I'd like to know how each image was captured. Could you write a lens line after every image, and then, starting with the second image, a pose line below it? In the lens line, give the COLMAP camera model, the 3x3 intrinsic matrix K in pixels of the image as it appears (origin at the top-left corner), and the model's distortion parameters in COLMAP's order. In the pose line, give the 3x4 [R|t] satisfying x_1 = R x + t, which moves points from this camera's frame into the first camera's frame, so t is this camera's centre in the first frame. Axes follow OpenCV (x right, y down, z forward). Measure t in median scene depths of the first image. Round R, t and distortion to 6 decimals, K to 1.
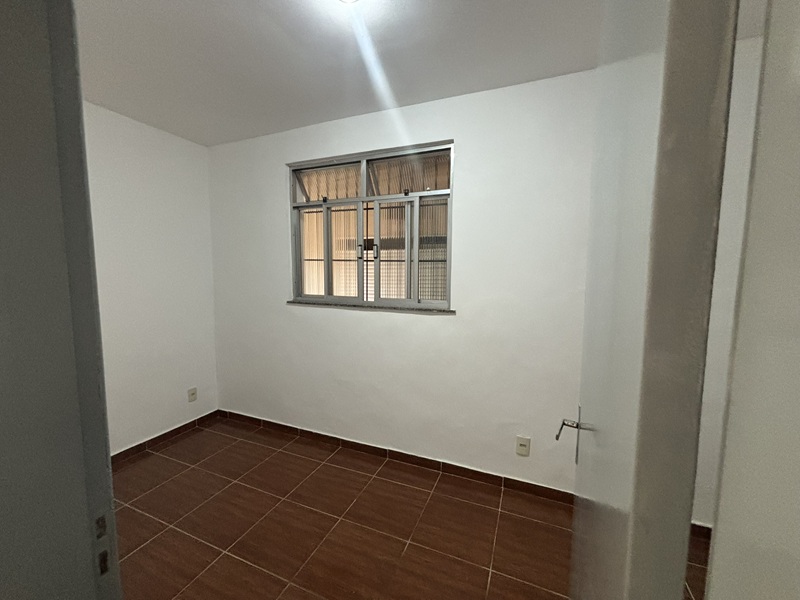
lens RADIAL K [[325.5, 0, 398.9], [0, 325.5, 301.1], [0, 0, 1]] dist [0.003111, -0.001020]
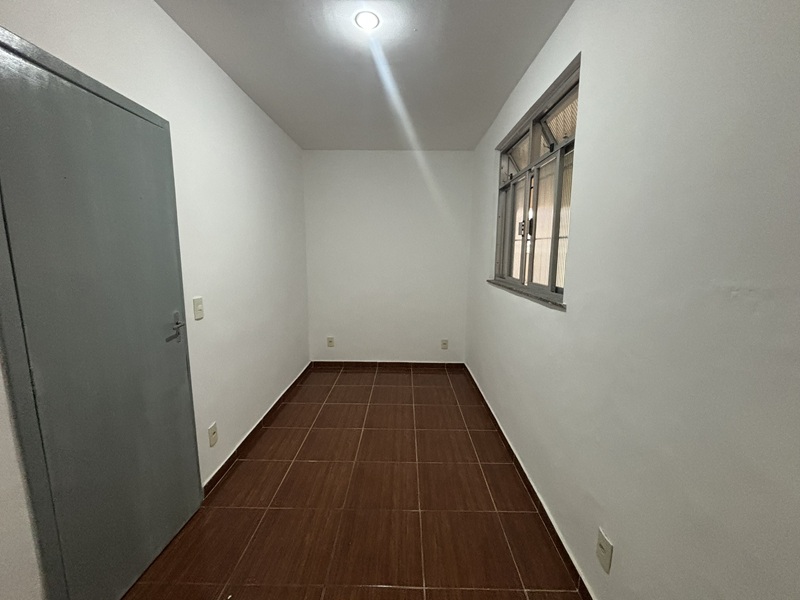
lens RADIAL K [[325.5, 0, 397.8], [0, 325.5, 301.2], [0, 0, 1]] dist [0.003111, -0.001020]
pose [[0.362190, 0.131930, -0.922720, 0.554859], [-0.080570, 0.990659, 0.110018, -0.025177], [0.928615, 0.034496, 0.369437, 0.328841]]
